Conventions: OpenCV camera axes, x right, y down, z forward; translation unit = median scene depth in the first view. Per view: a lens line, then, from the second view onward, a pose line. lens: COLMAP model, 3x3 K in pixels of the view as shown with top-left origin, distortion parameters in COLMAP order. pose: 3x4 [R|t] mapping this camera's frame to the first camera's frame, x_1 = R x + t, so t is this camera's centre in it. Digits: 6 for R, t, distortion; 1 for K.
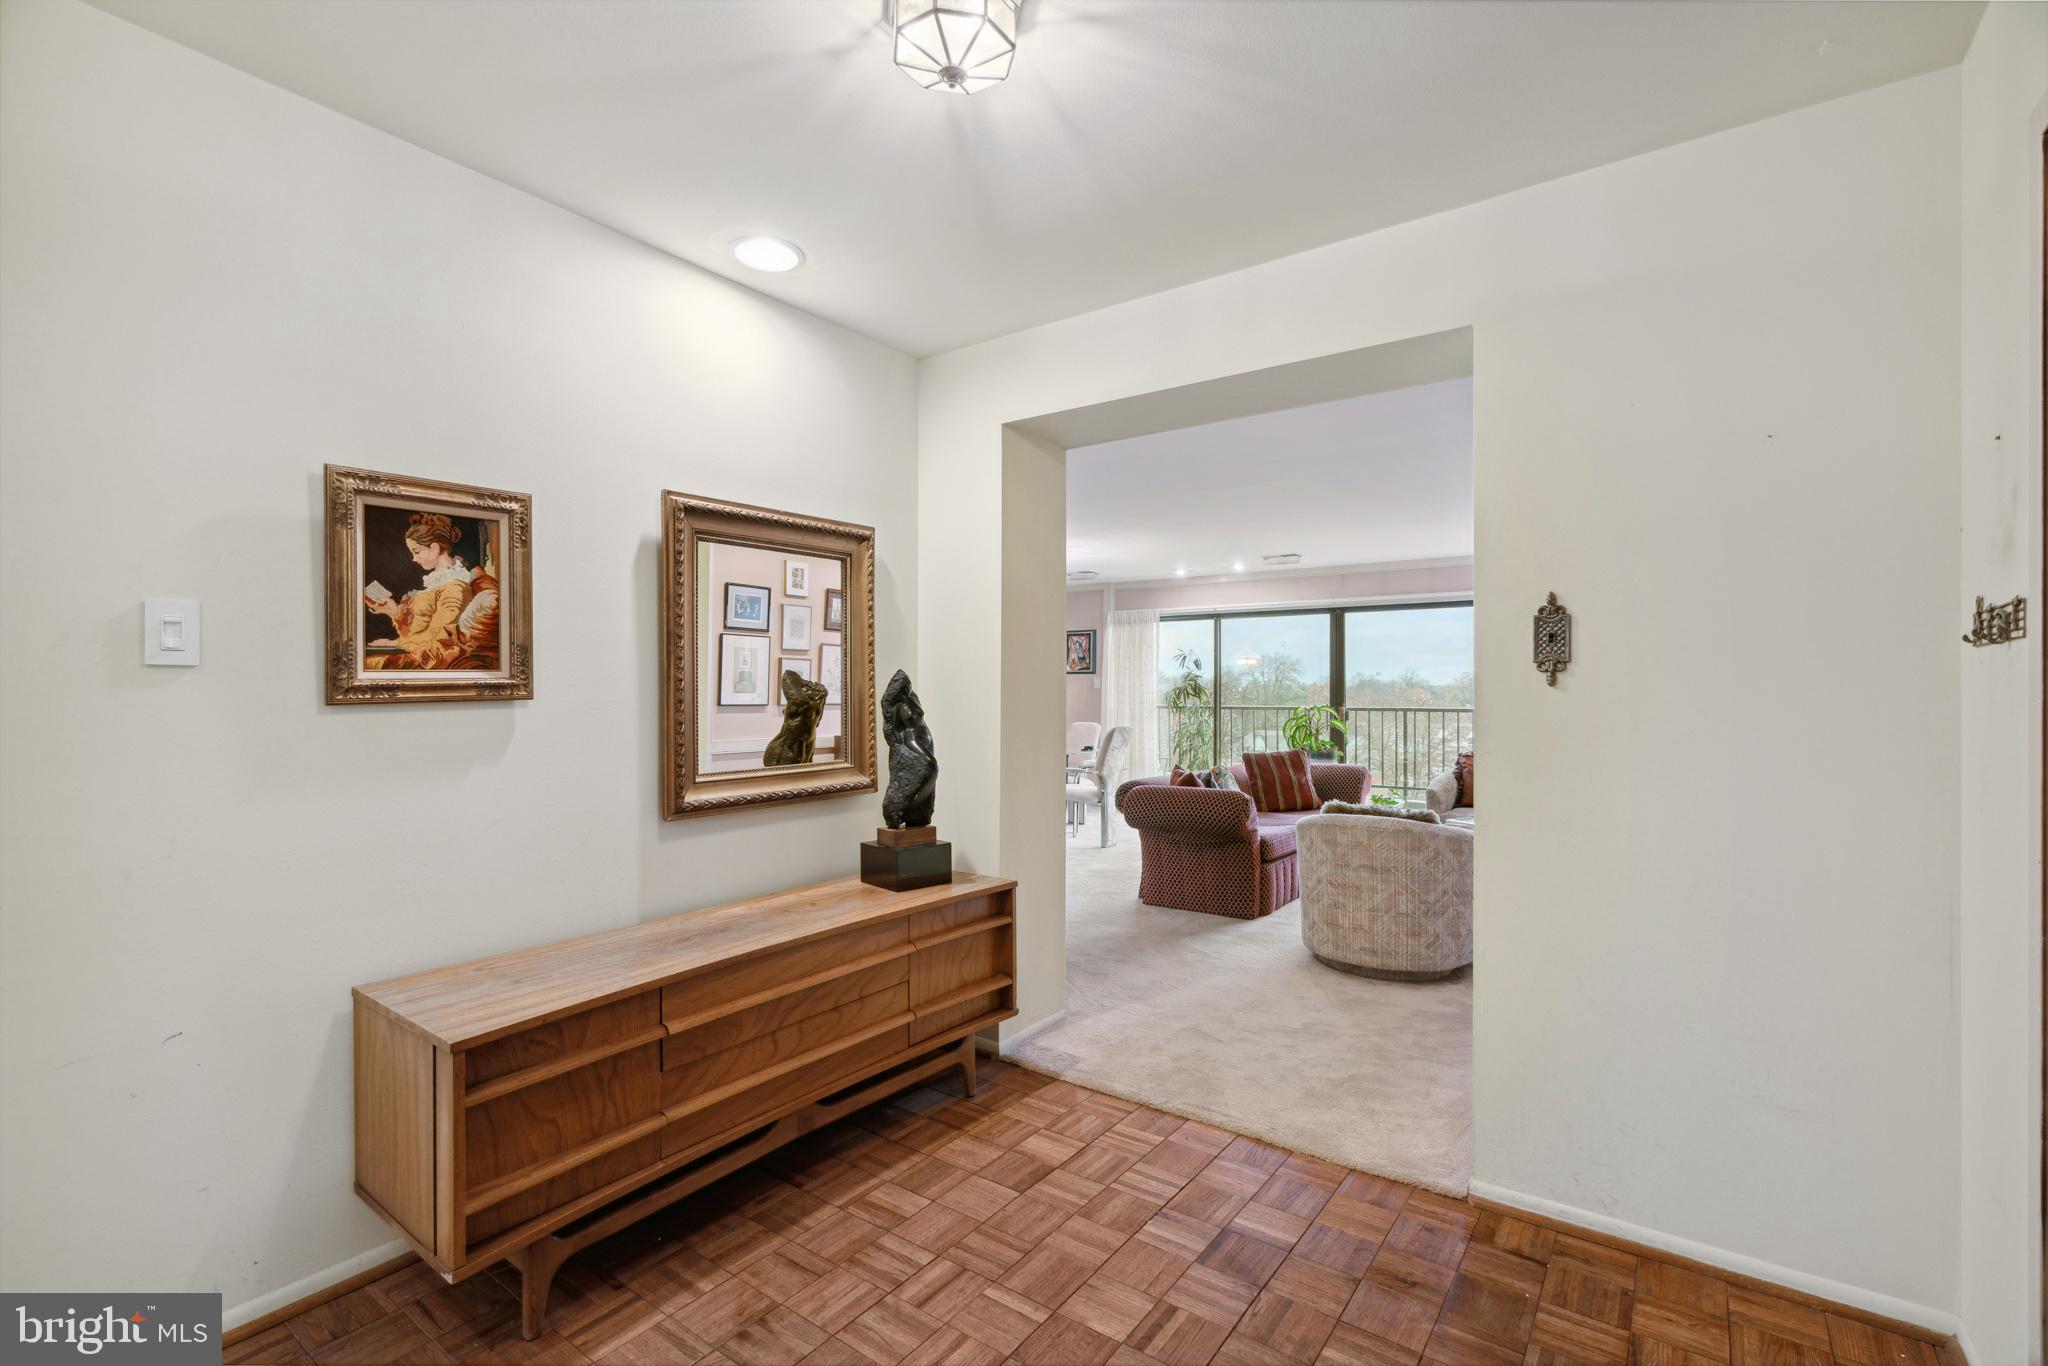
lens RADIAL K [[925.1, 0, 1036.2], [0, 925.1, 688.8], [0, 0, 1]] dist [-0.005257, 0.000577]
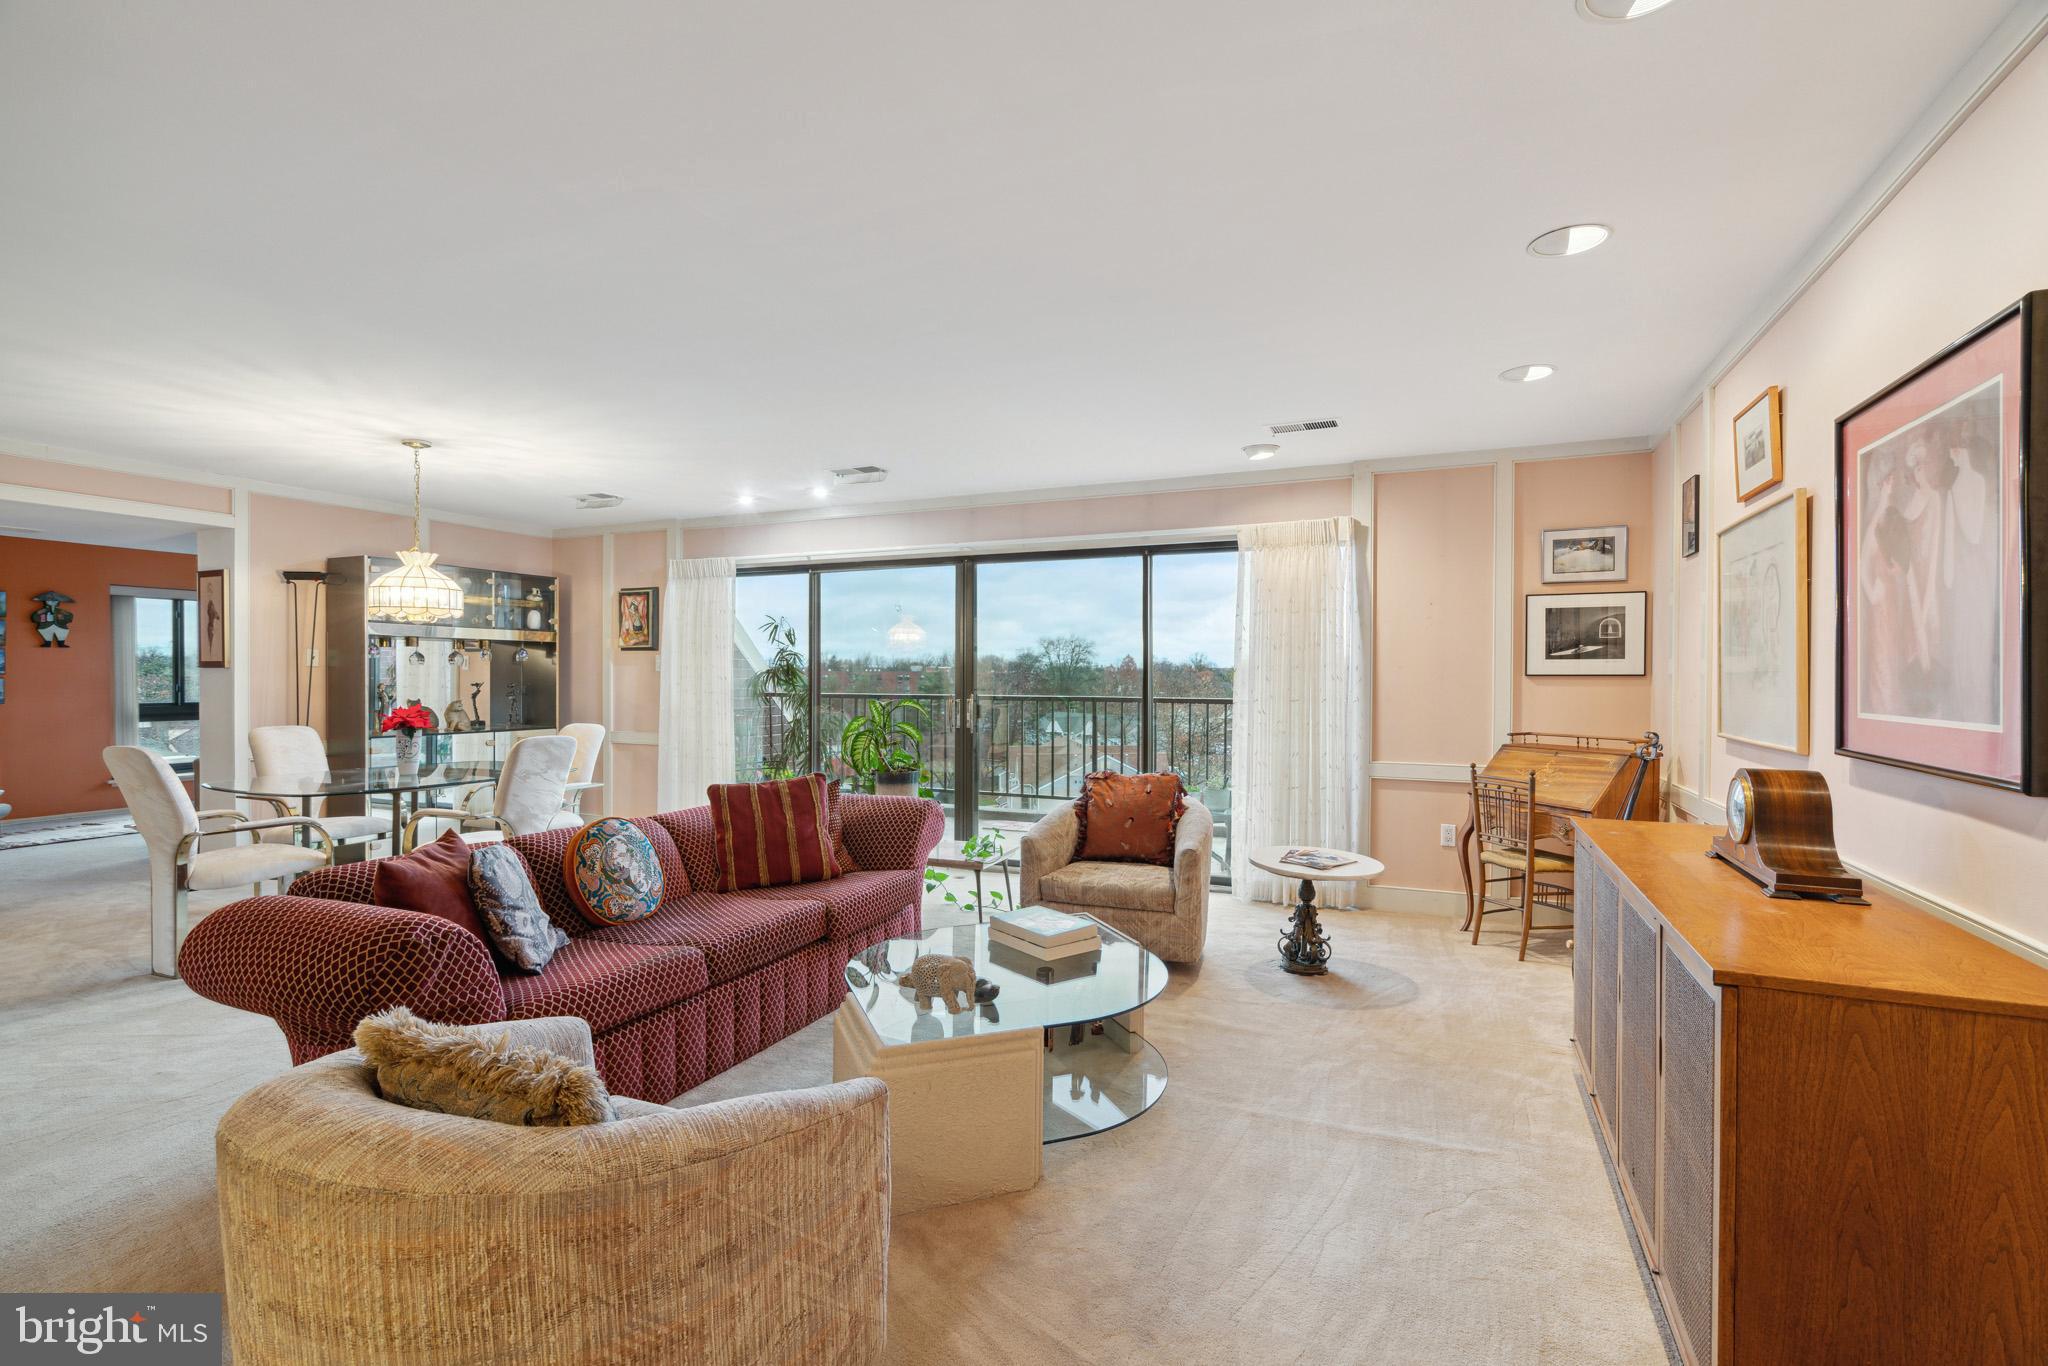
lens RADIAL K [[925.1, 0, 1021.1], [0, 925.1, 691.4], [0, 0, 1]] dist [-0.005257, 0.000577]
pose [[0.981783, -0.001079, 0.190005, 0.522118], [-0.003294, 0.999737, 0.022698, -0.004757], [-0.189979, -0.022910, 0.981521, 0.675387]]
